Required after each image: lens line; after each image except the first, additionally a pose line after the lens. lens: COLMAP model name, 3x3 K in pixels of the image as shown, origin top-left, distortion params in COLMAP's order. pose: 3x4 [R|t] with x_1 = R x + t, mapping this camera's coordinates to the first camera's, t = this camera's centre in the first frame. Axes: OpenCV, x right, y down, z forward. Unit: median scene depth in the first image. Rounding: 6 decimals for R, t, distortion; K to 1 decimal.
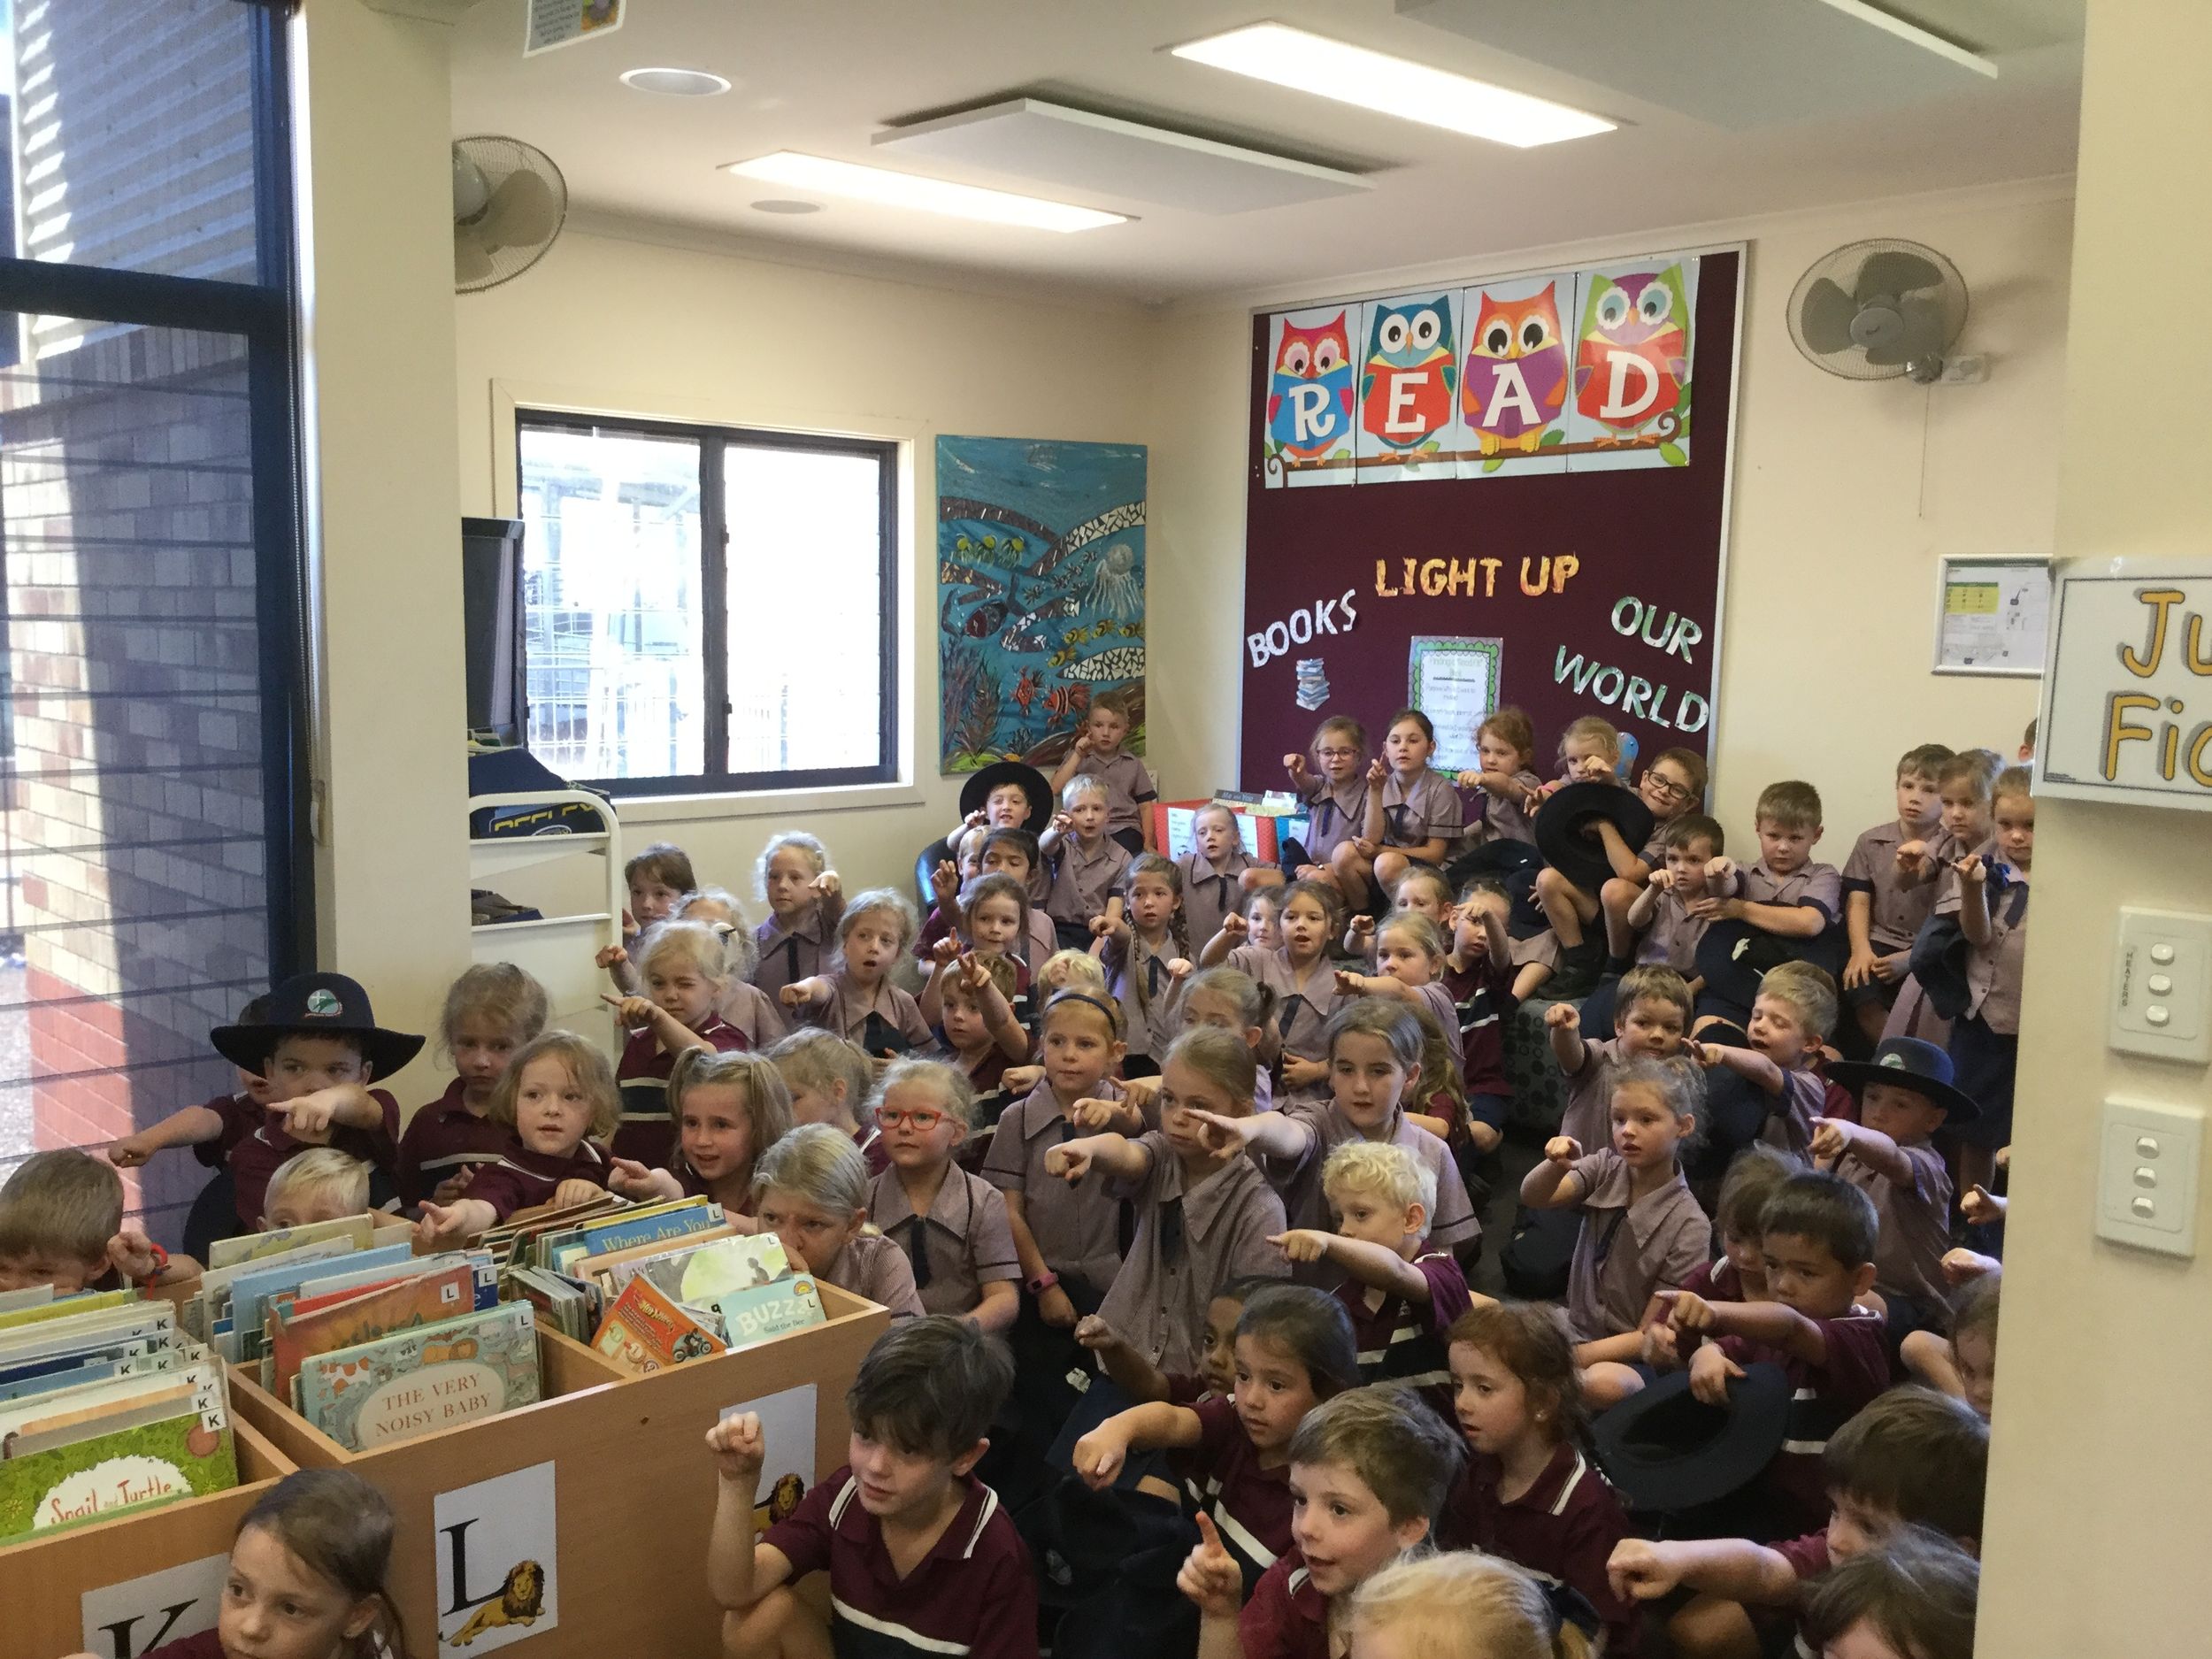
lens RADIAL K [[1974.4, 0, 1106.0], [0, 1974.4, 829.5], [0, 0, 1]] dist [-0.292237, -0.004109]
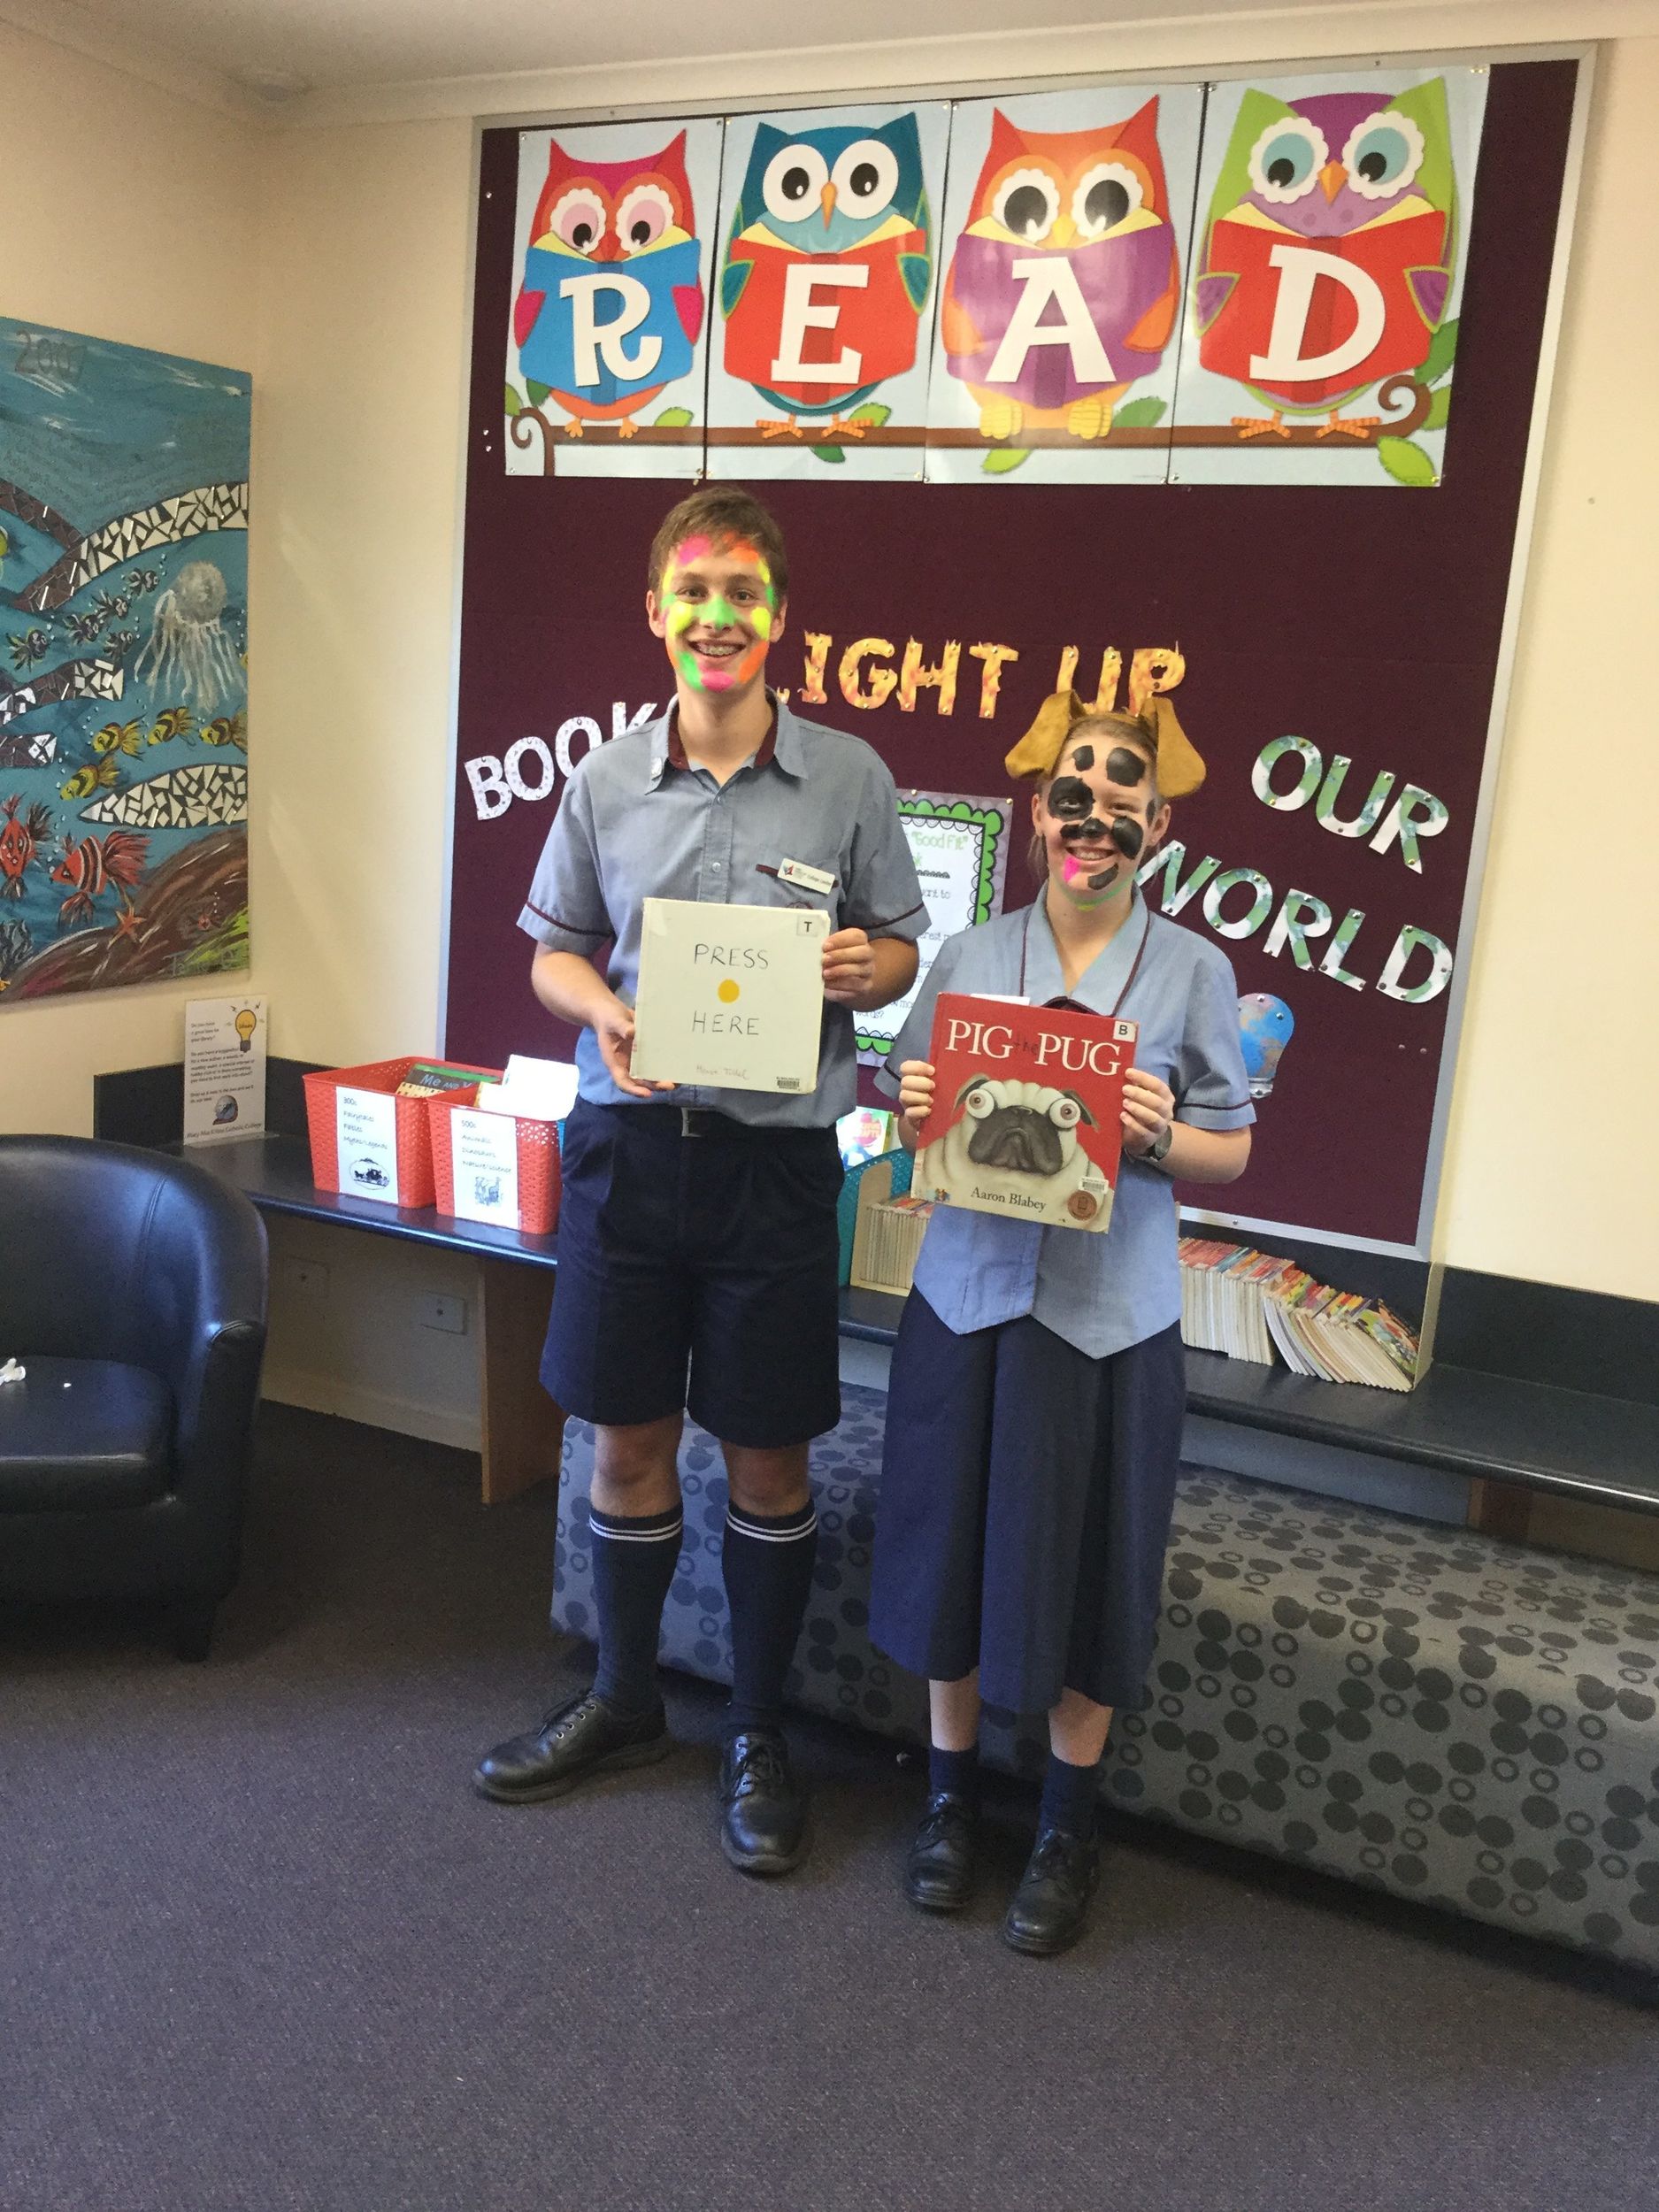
lens RADIAL K [[1936.4, 0, 829.5], [0, 1936.4, 1106.0], [0, 0, 1]] dist [0.013952, -0.162339]
pose [[0.915697, -0.013446, 0.401645, -0.053708], [-0.025865, 0.995396, 0.092292, -0.060766], [-0.401037, -0.094900, 0.911133, 0.514402]]
